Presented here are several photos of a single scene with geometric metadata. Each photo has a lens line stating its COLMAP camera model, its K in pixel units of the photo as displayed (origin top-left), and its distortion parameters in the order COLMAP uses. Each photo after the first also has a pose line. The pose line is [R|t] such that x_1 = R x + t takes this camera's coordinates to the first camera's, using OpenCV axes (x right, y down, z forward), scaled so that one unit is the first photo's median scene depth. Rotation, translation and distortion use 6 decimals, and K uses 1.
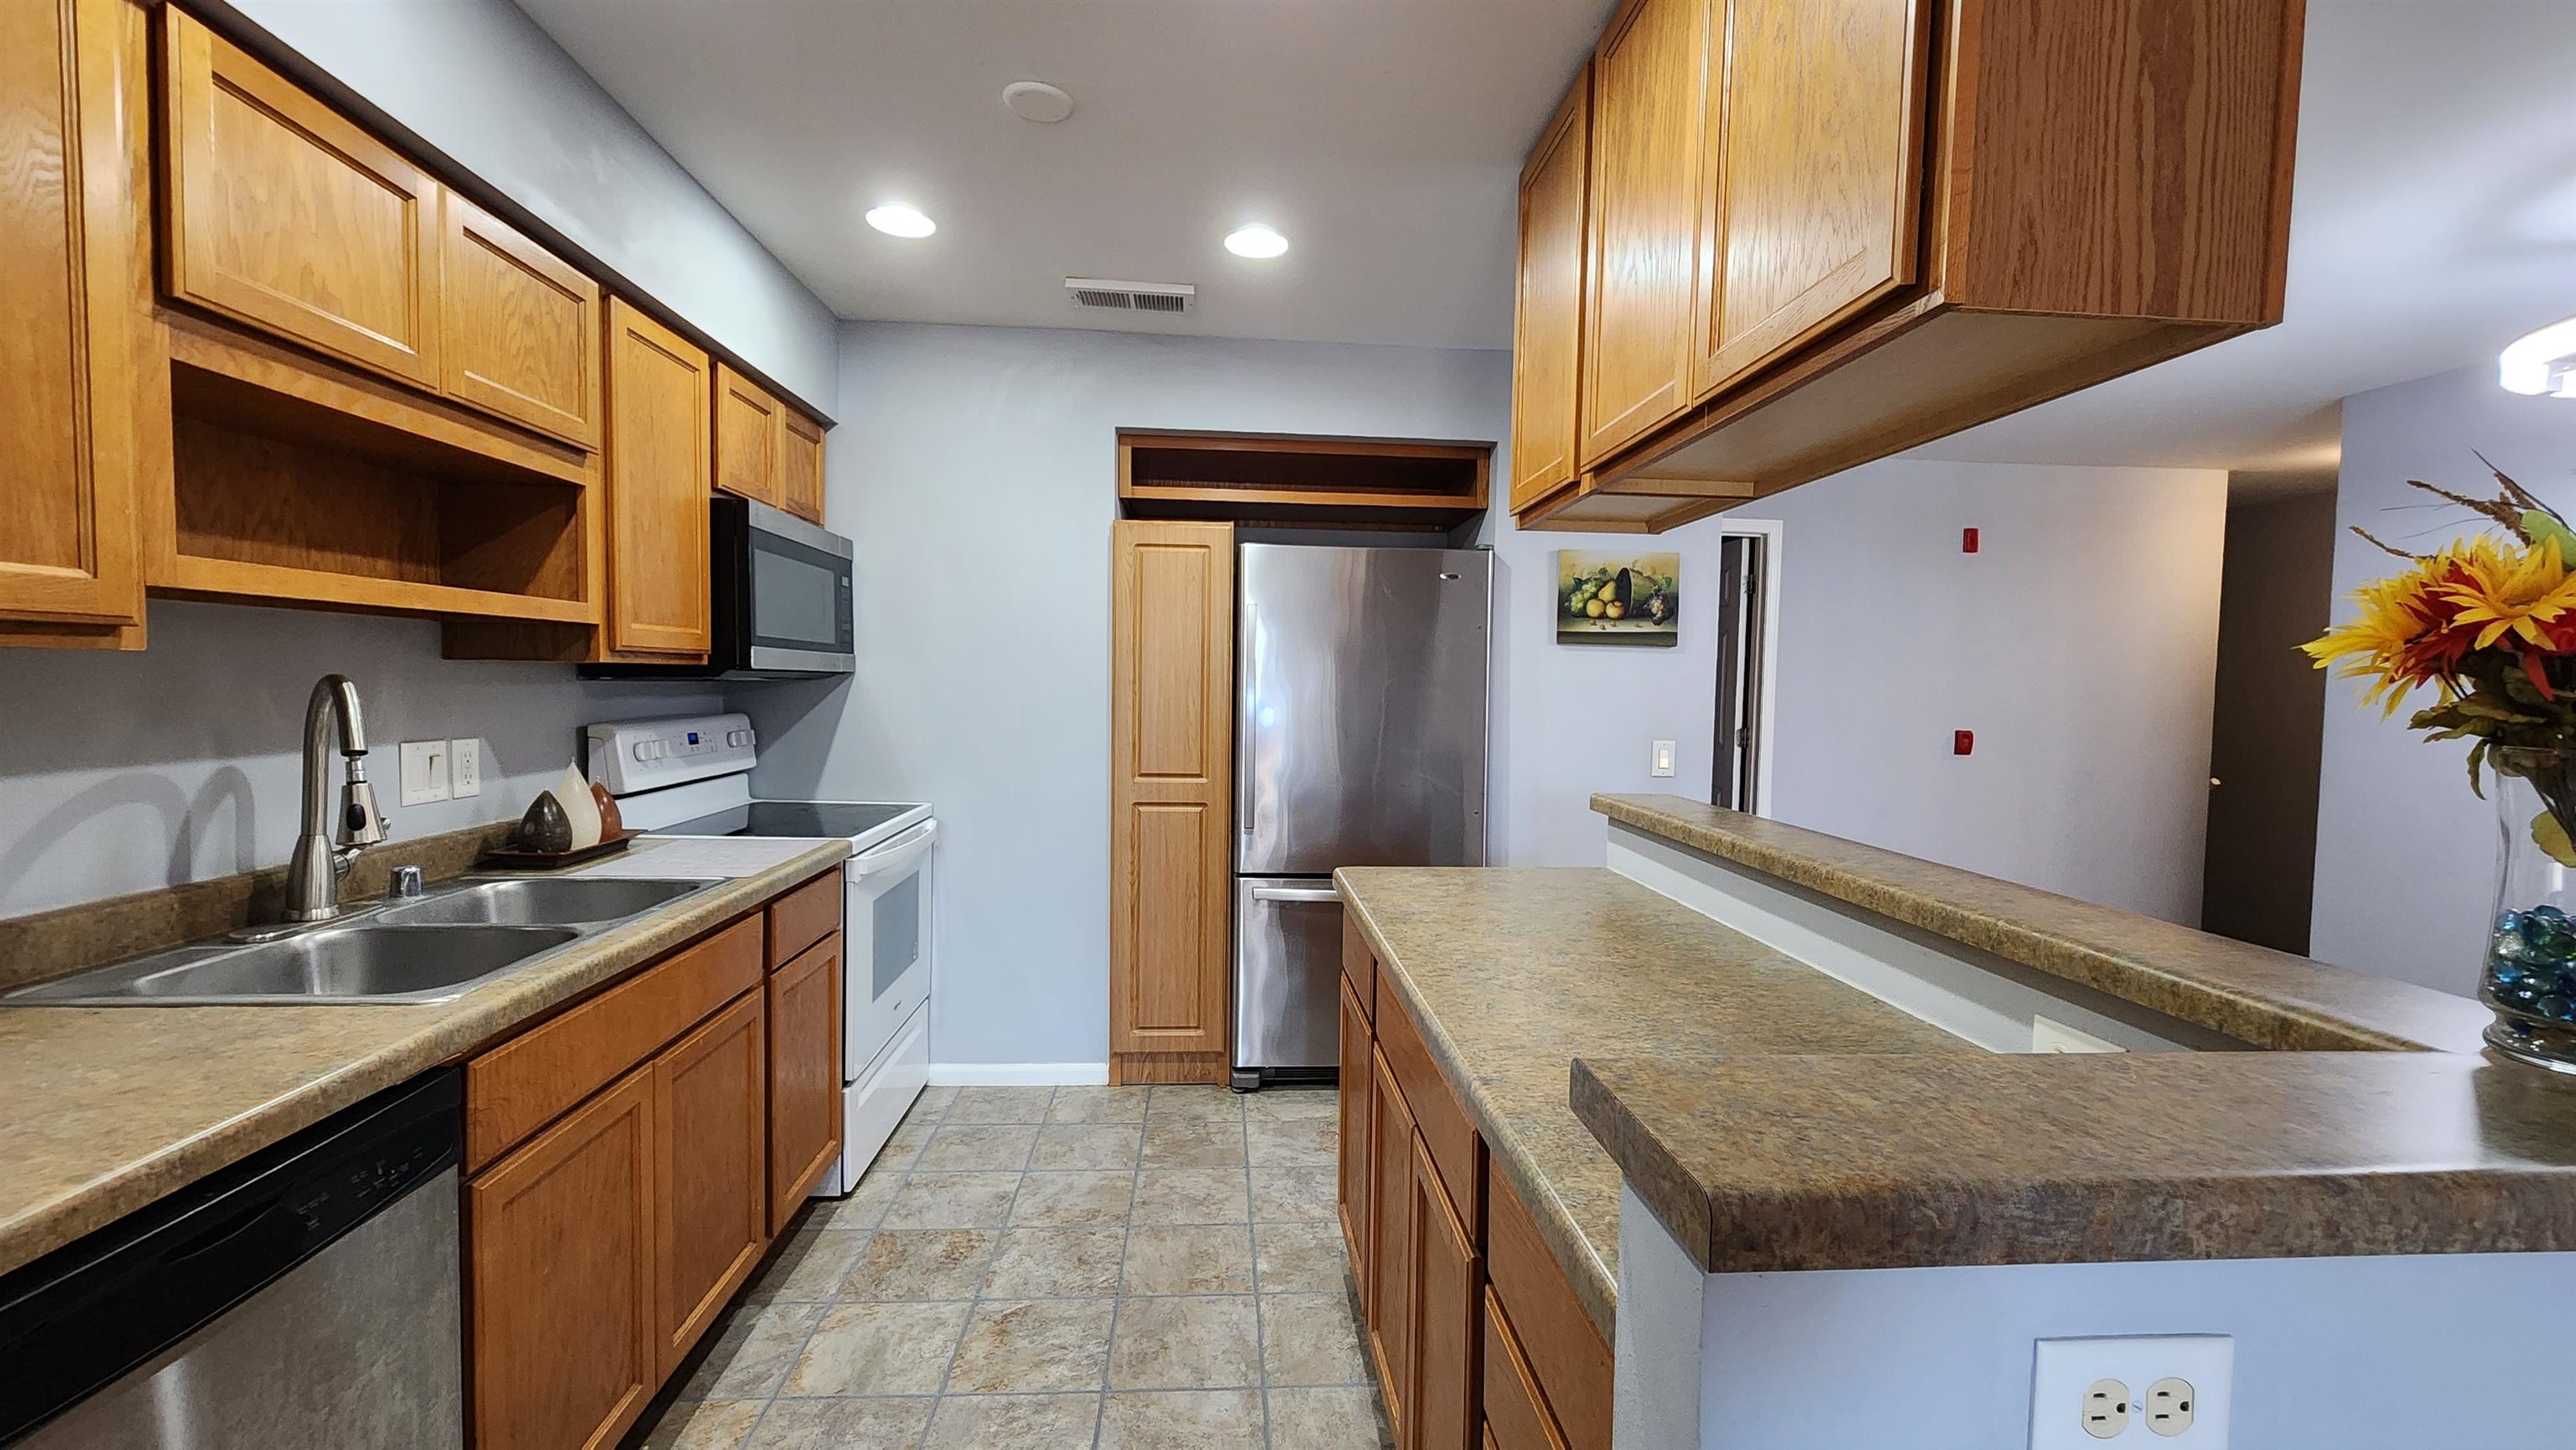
lens RADIAL K [[1061.8, 0, 1294.5], [0, 1061.8, 735.3], [0, 0, 1]] dist [-0.000538, -0.000206]
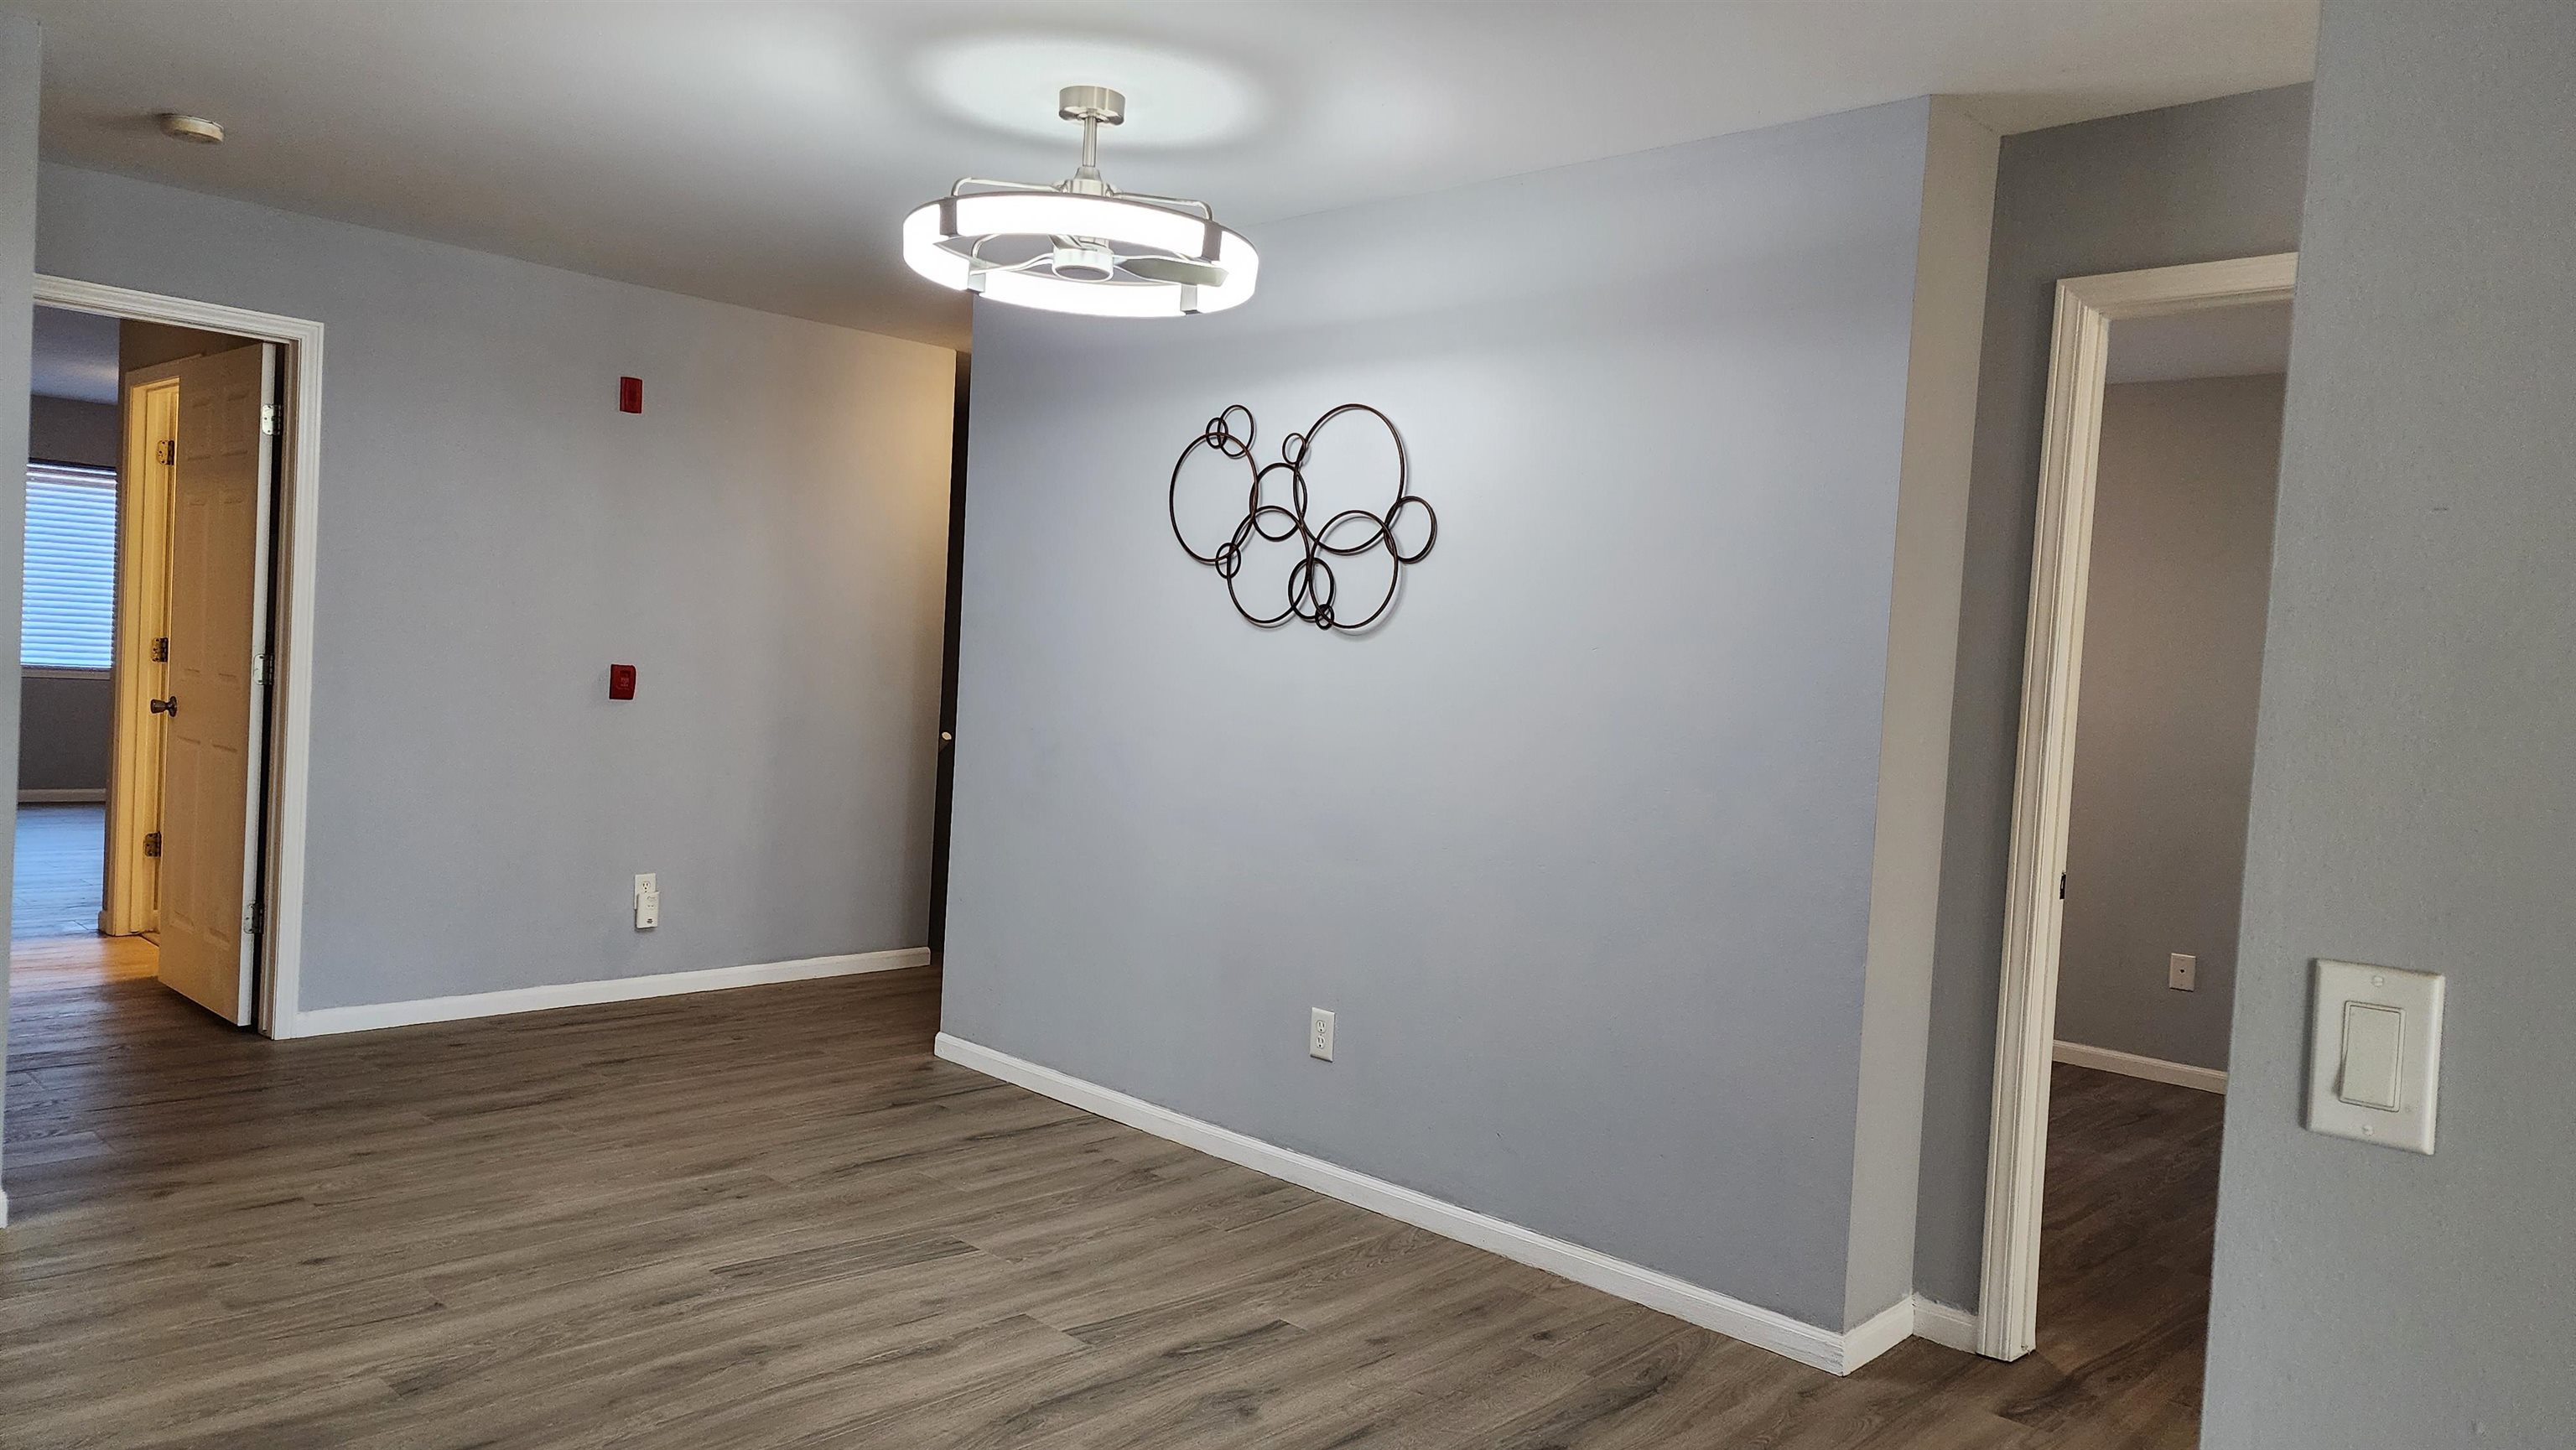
lens RADIAL K [[1718.7, 0, 1267.4], [0, 1718.7, 723.6], [0, 0, 1]] dist [0.093956, -0.096239]
pose [[0.748727, 0.003414, 0.662870, 0.413943], [-0.014179, 0.999840, 0.010866, 0.033233], [-0.662727, -0.017535, 0.748656, -0.328671]]
